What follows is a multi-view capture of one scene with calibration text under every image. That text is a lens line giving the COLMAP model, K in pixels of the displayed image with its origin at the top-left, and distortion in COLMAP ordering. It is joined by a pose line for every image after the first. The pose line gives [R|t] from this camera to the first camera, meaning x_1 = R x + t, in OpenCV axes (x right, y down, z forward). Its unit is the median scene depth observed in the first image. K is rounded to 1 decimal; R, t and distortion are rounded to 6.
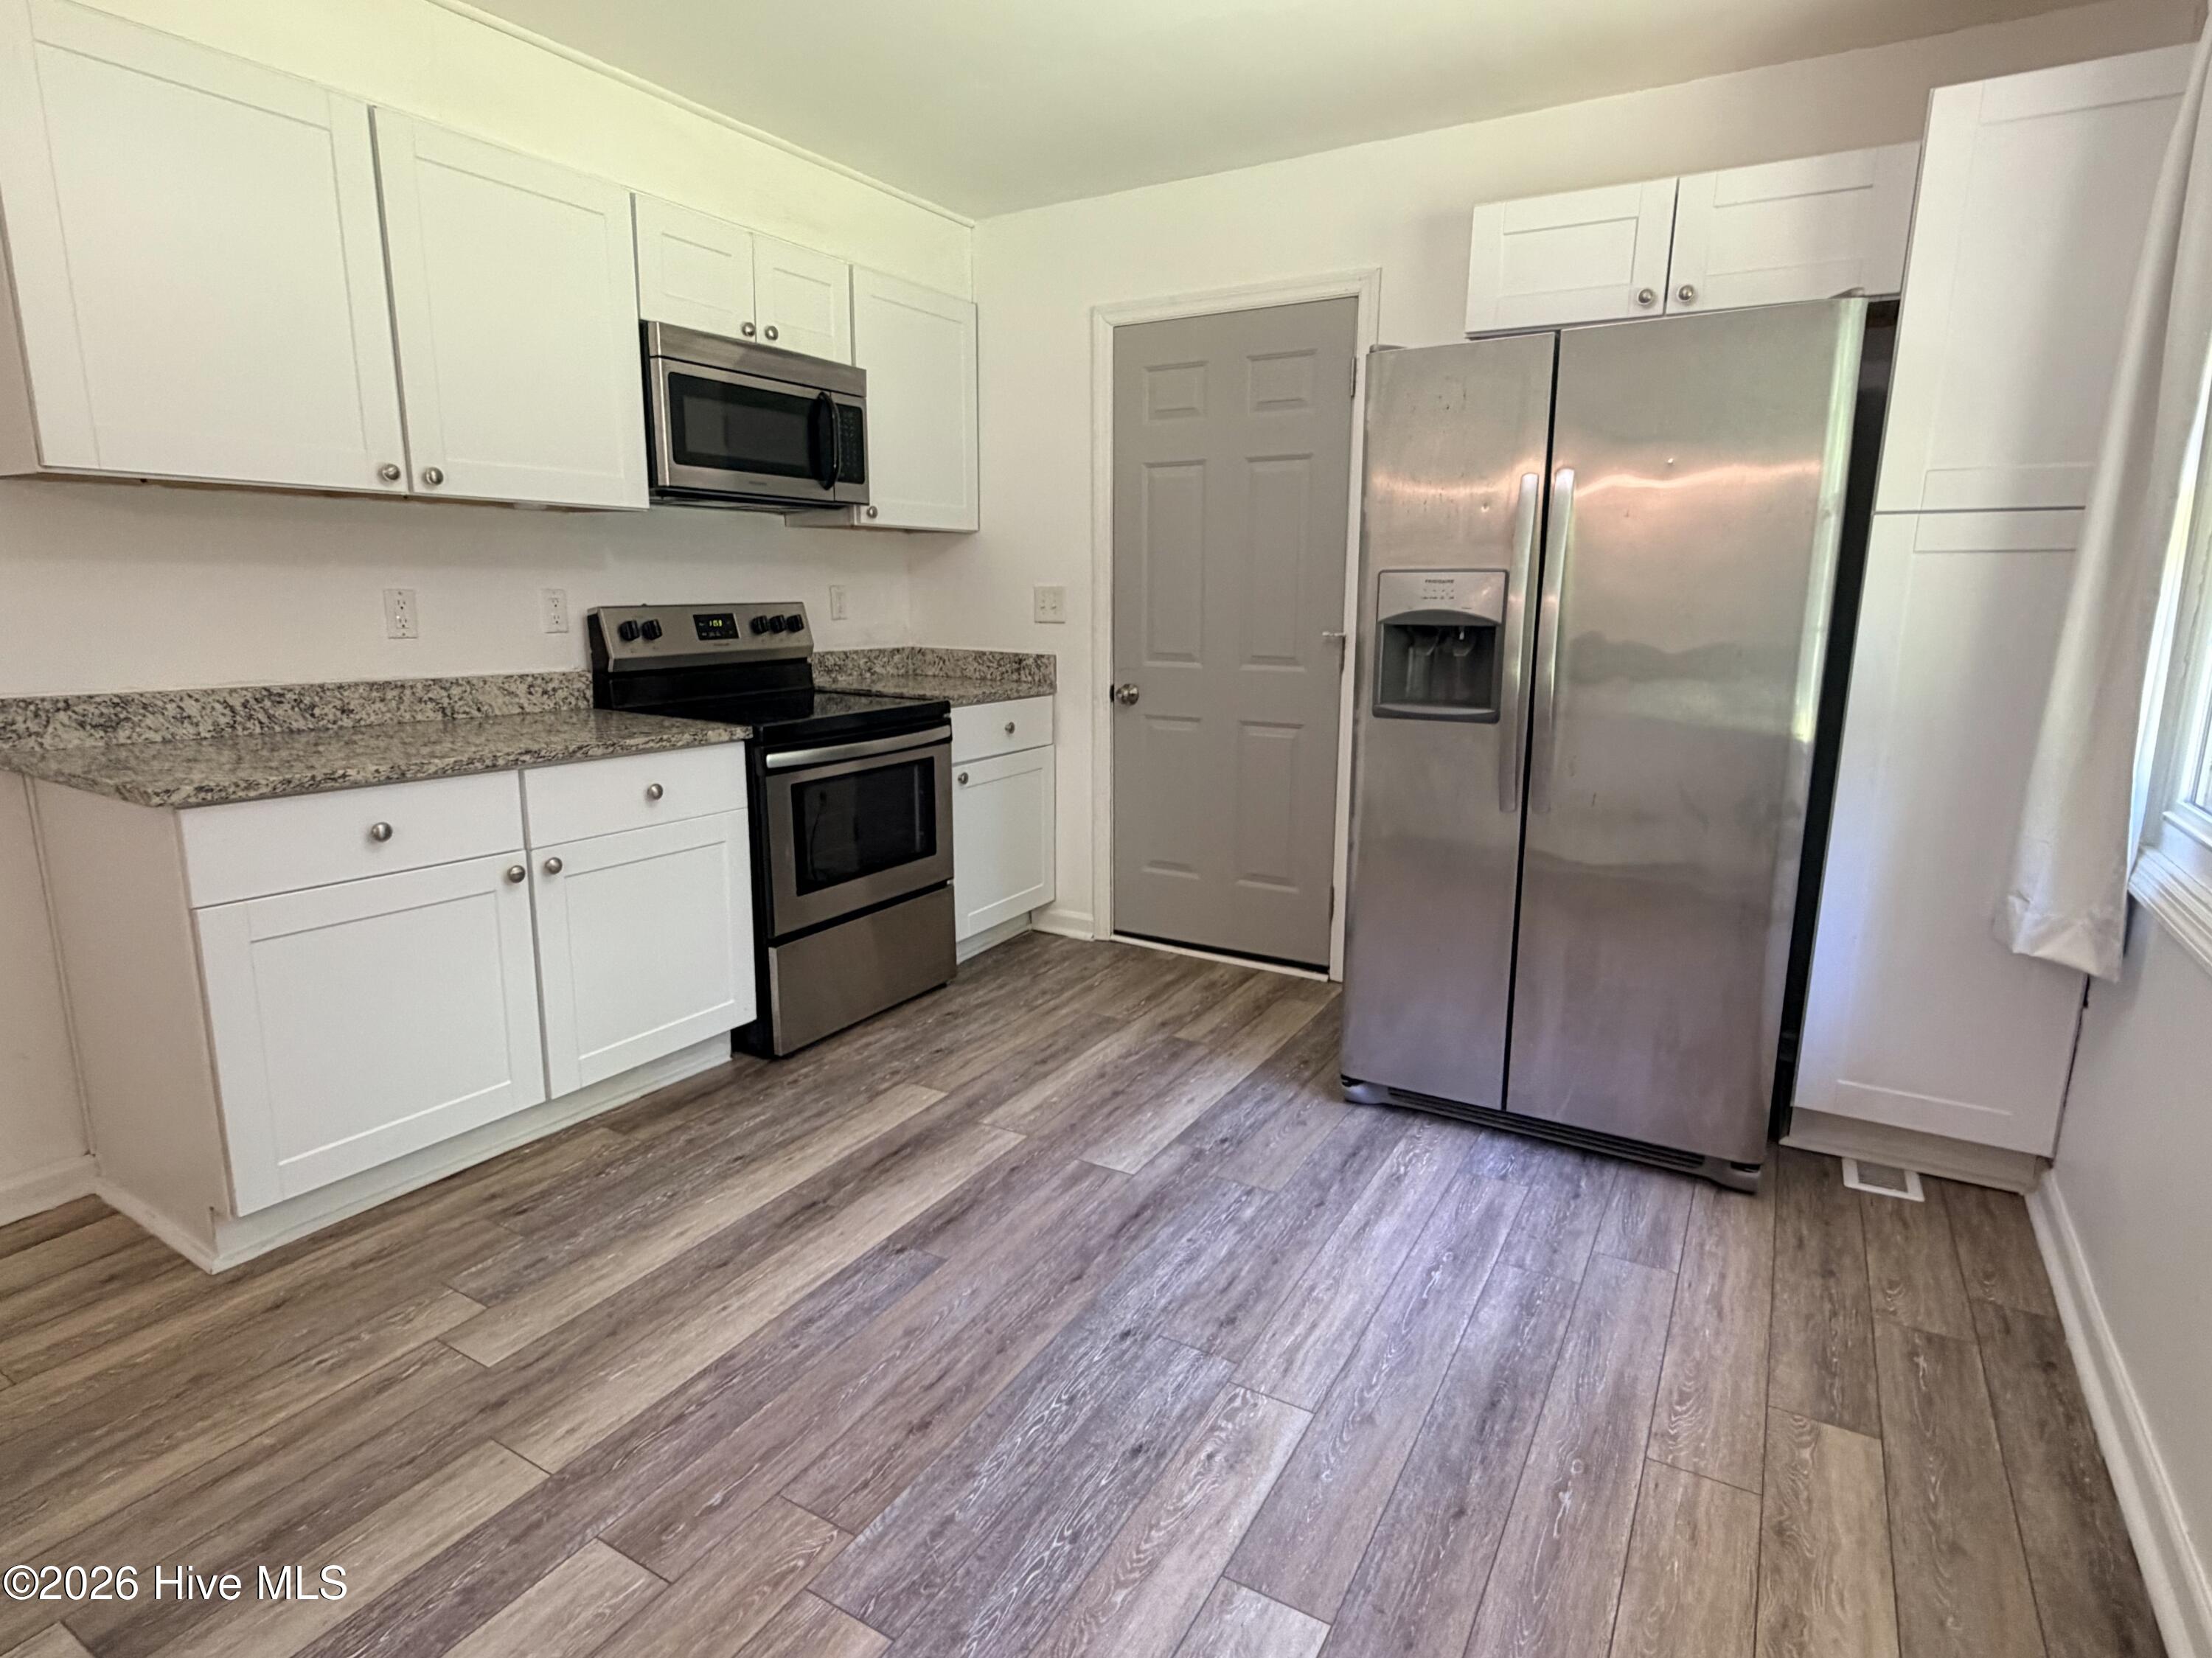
lens RADIAL K [[1169.9, 0, 1106.0], [0, 1169.9, 829.0], [0, 0, 1]] dist [0.001138, 0.000536]
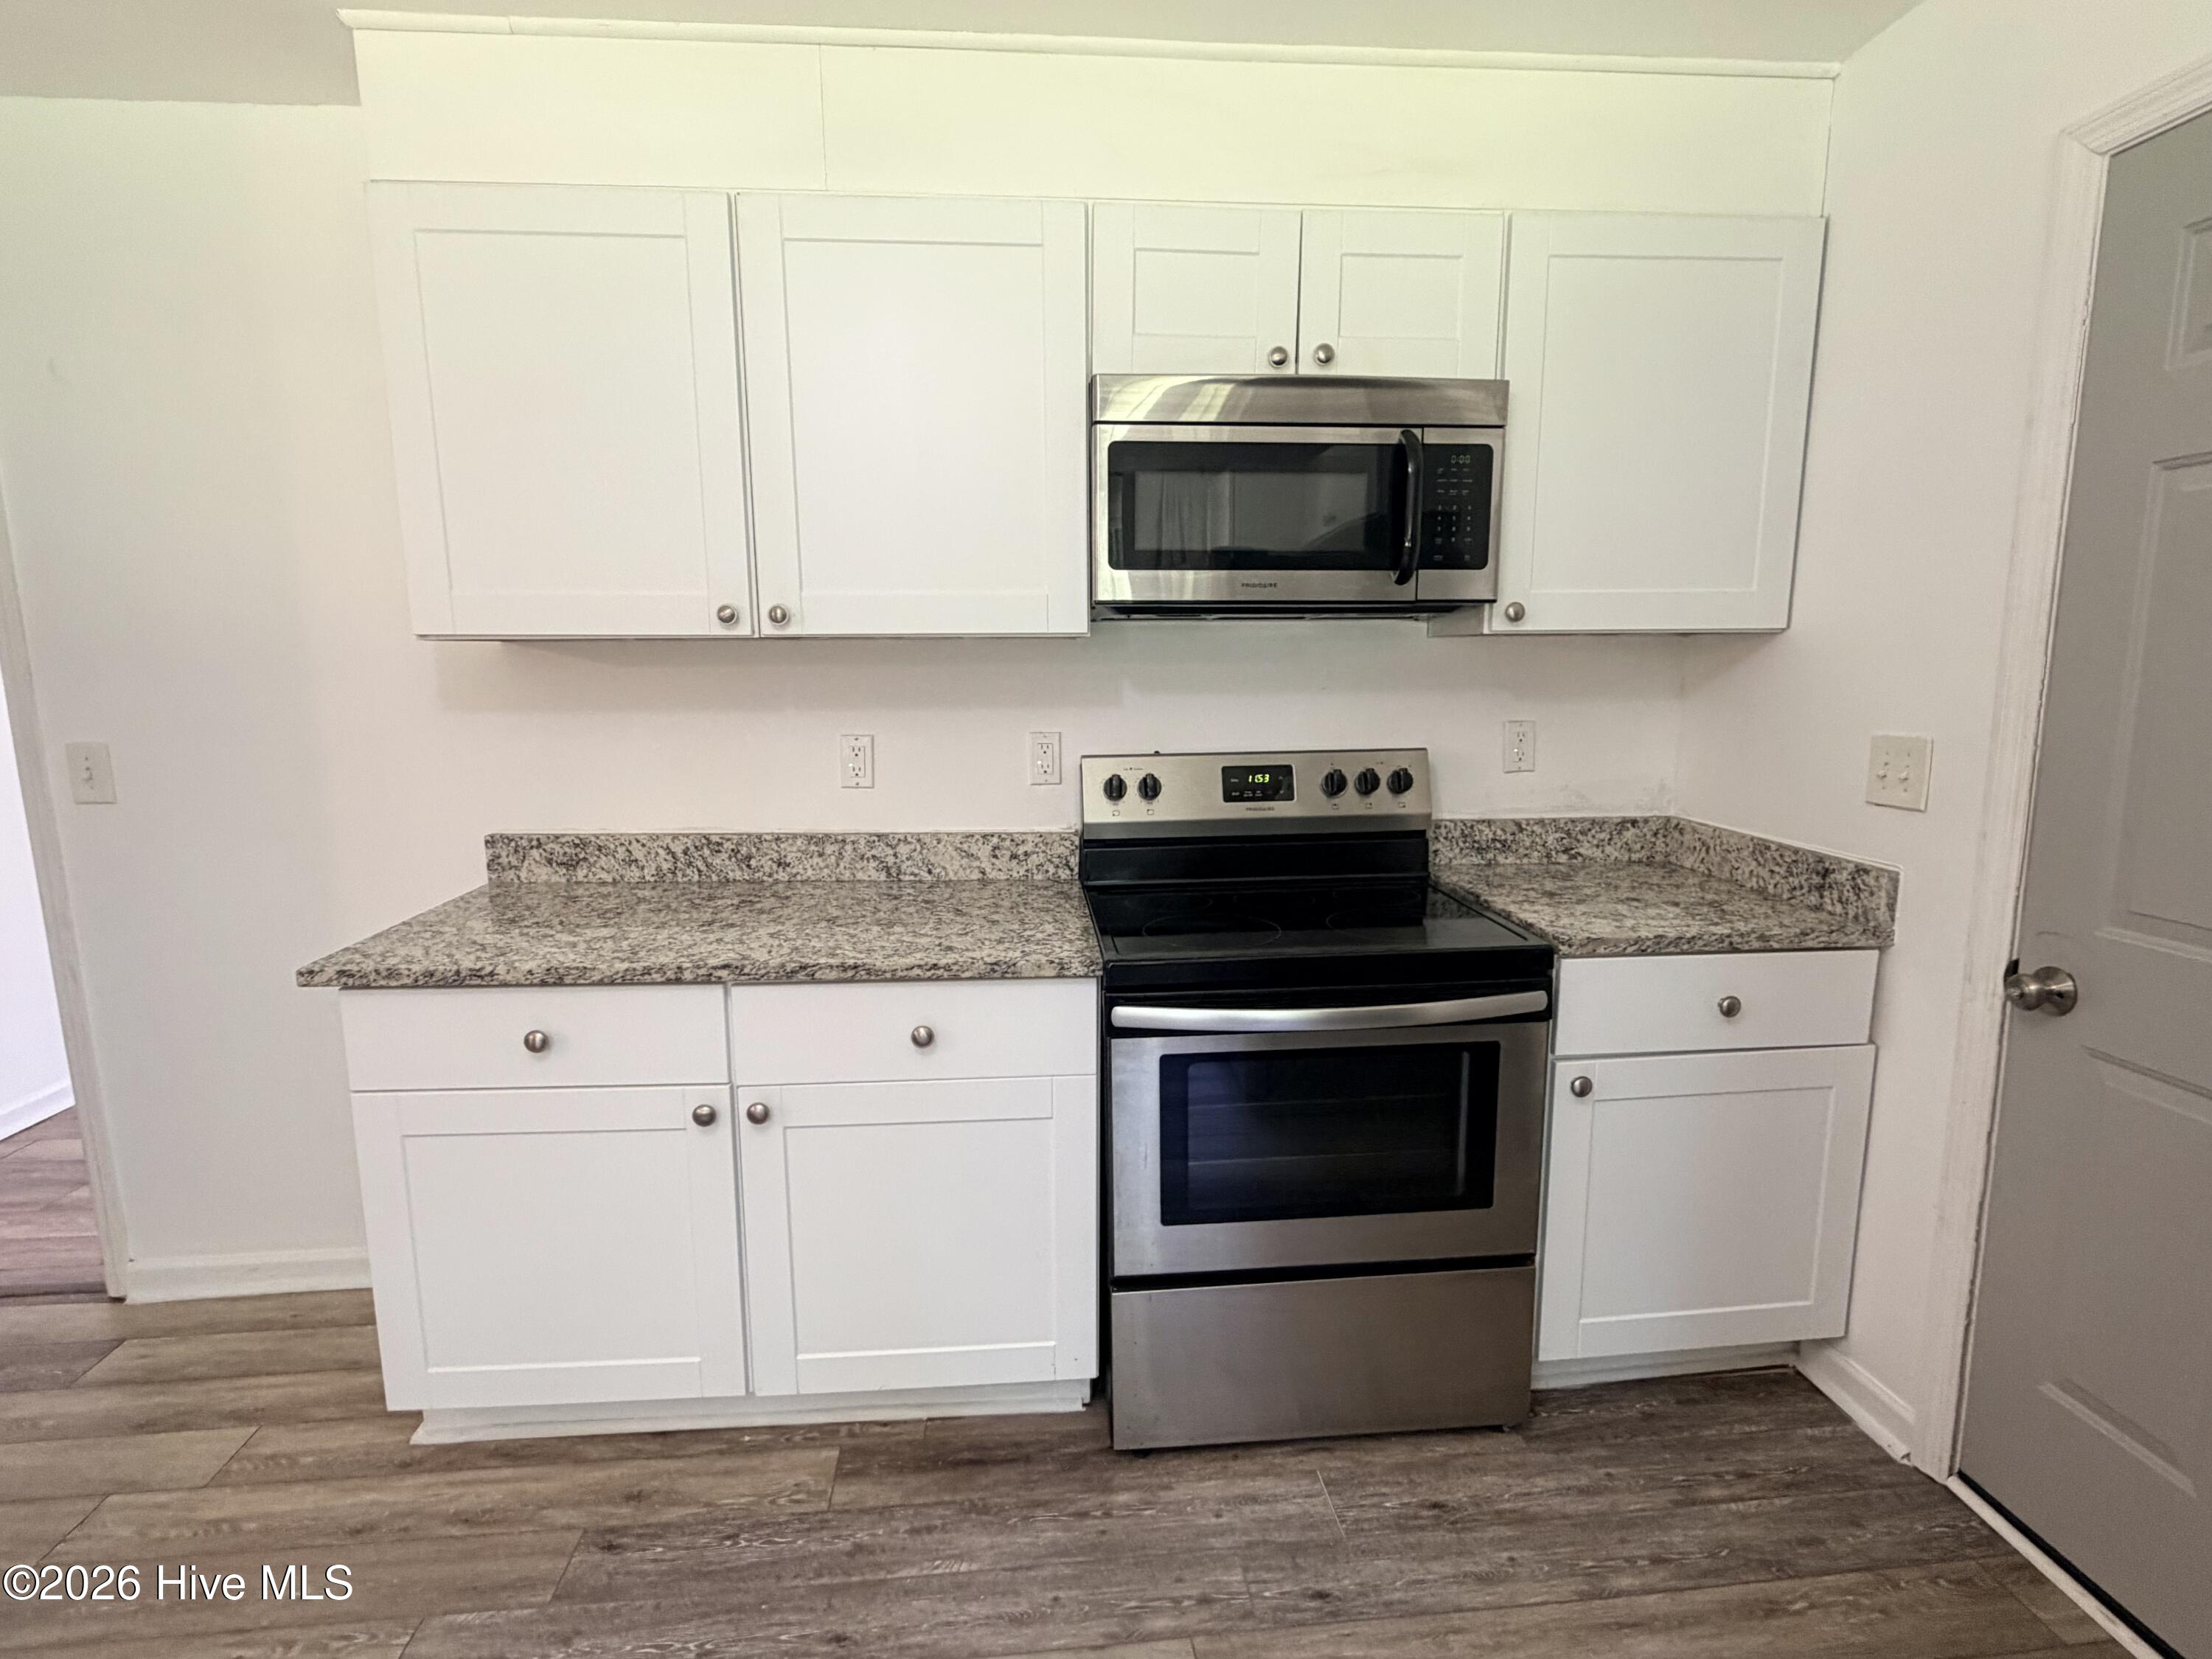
lens RADIAL K [[1095.7, 0, 1096.5], [0, 1095.7, 832.0], [0, 0, 1]] dist [-0.000260, 0.000057]
pose [[0.583312, 0.114813, -0.804093, 0.185670], [-0.155515, 0.987432, 0.028176, -0.178881], [0.797222, 0.108614, 0.593836, 0.639764]]
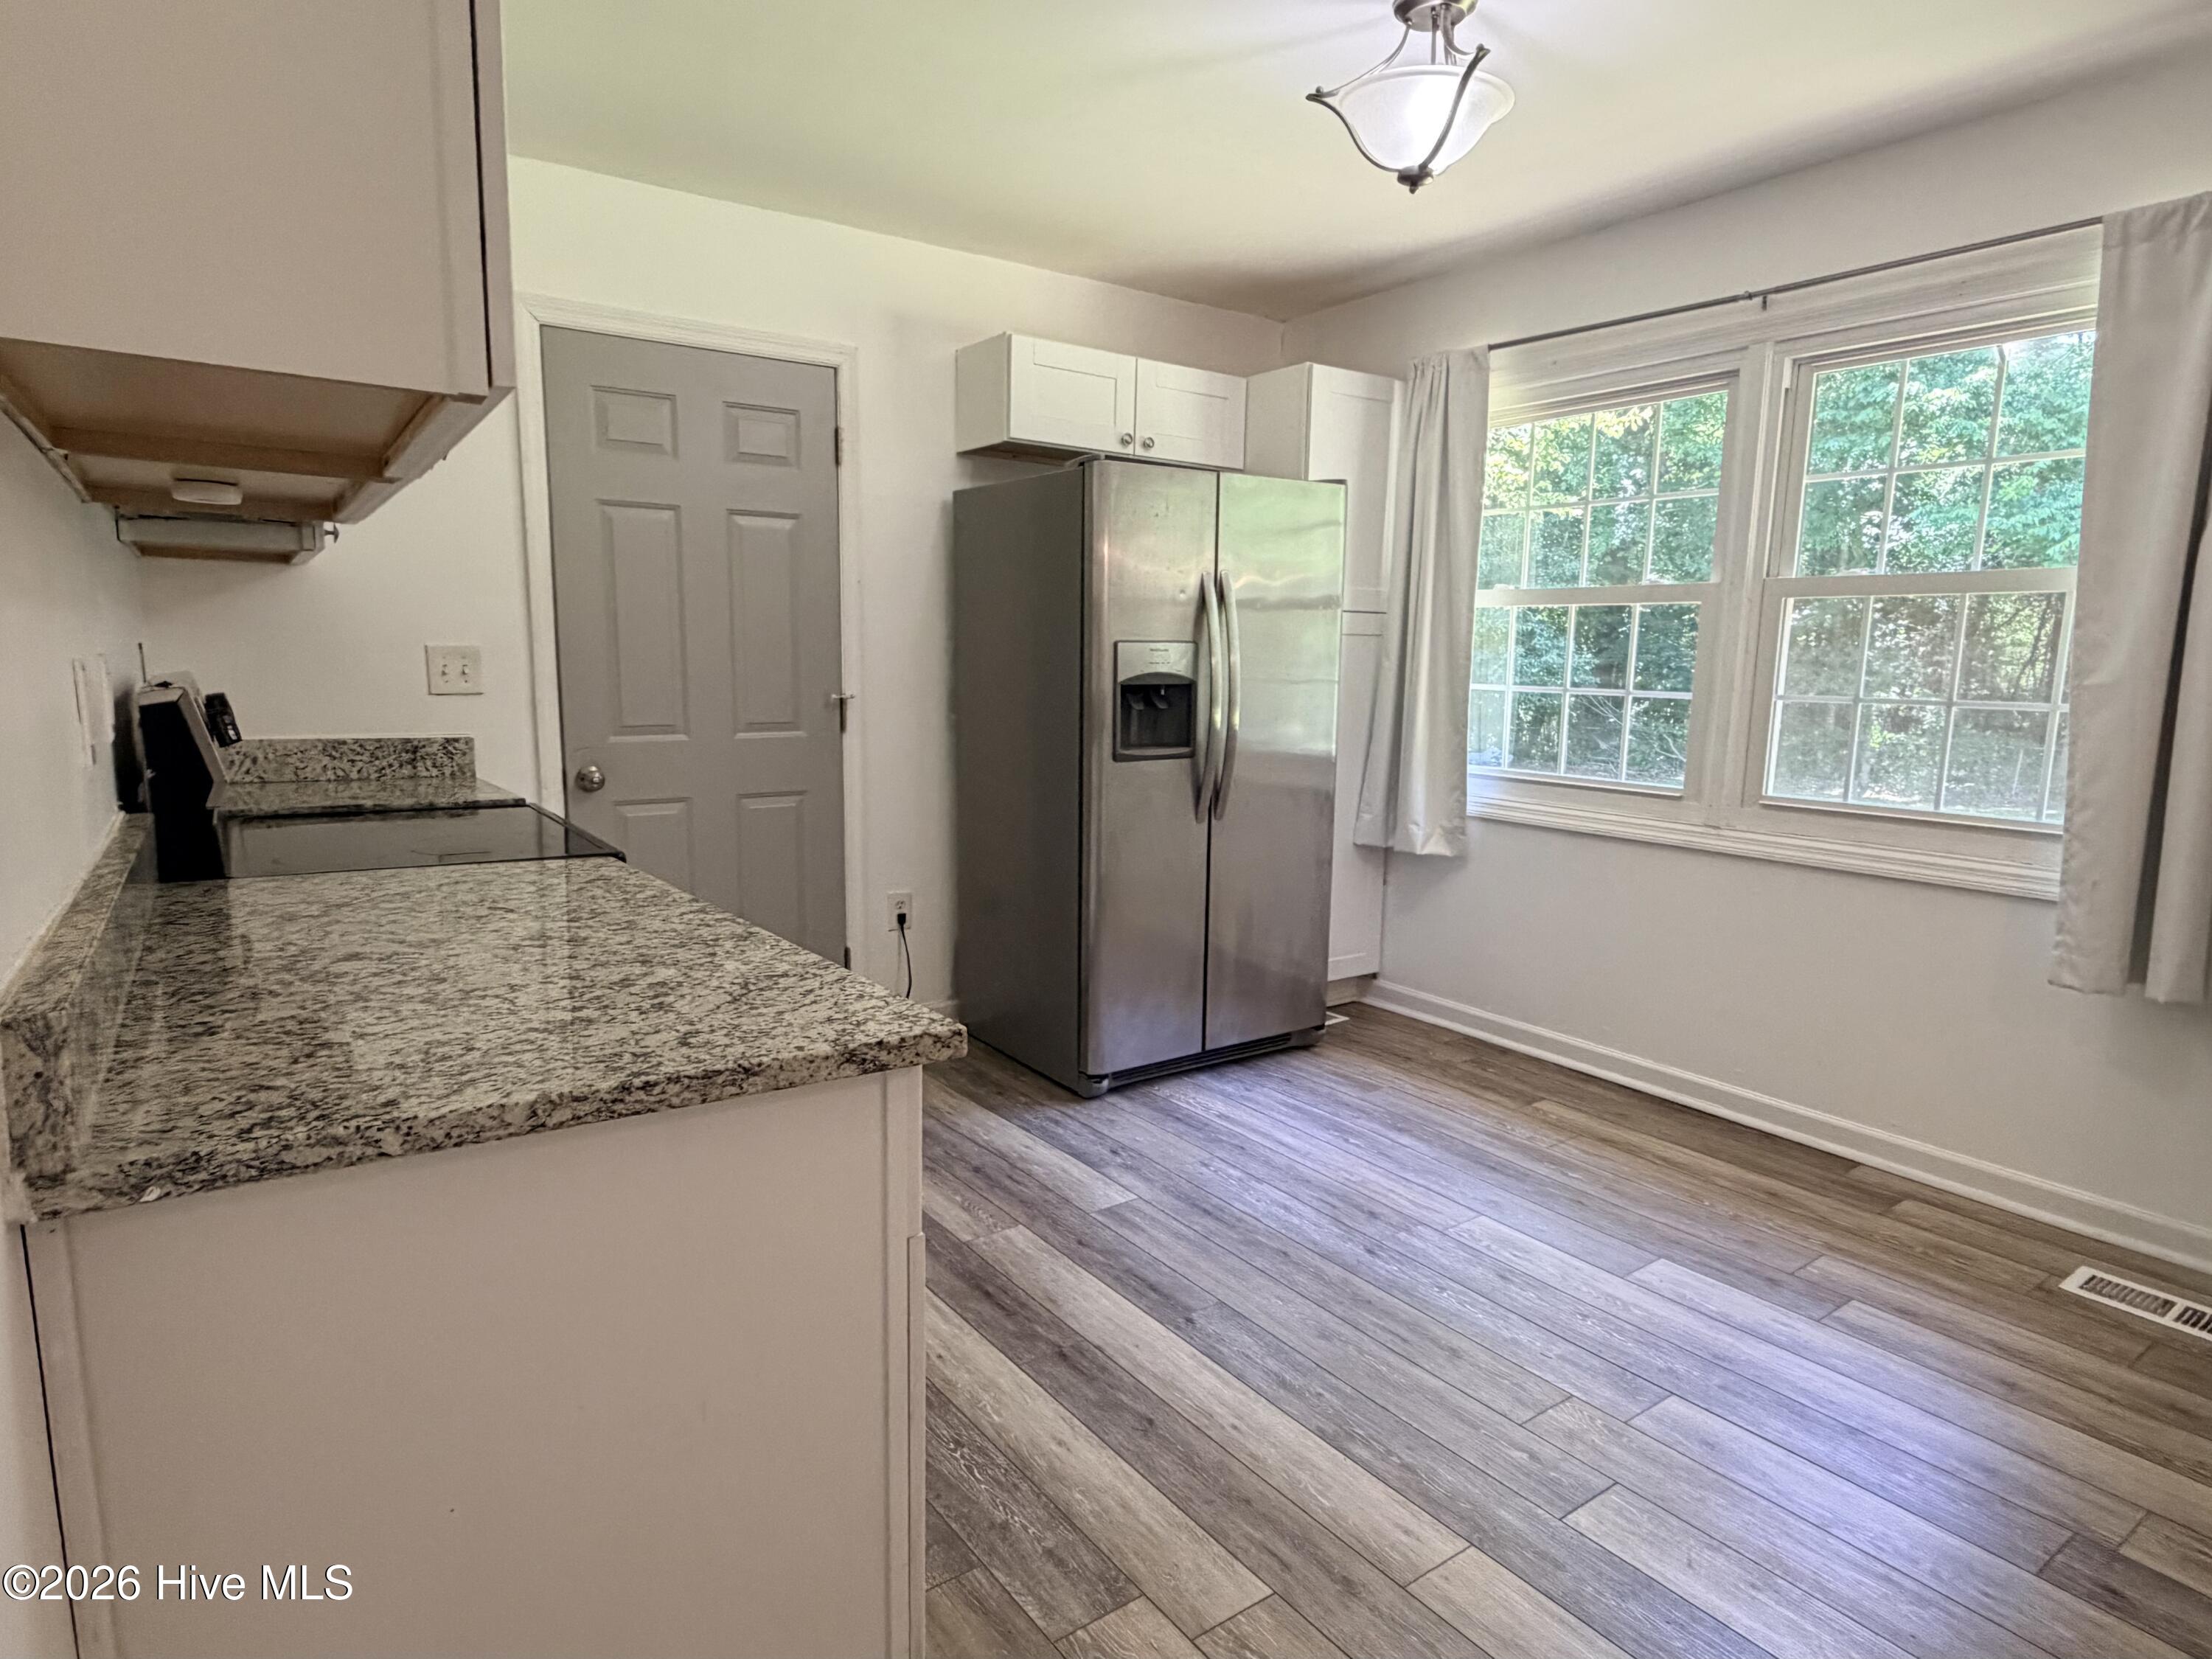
lens RADIAL K [[1258.5, 0, 1105.6], [0, 1258.5, 851.7], [0, 0, 1]] dist [0.001146, 0.000168]
pose [[0.405472, -0.143580, 0.902761, -0.869542], [0.173823, 0.981678, 0.078060, -0.099027], [-0.897429, 0.125269, 0.423000, 0.438530]]
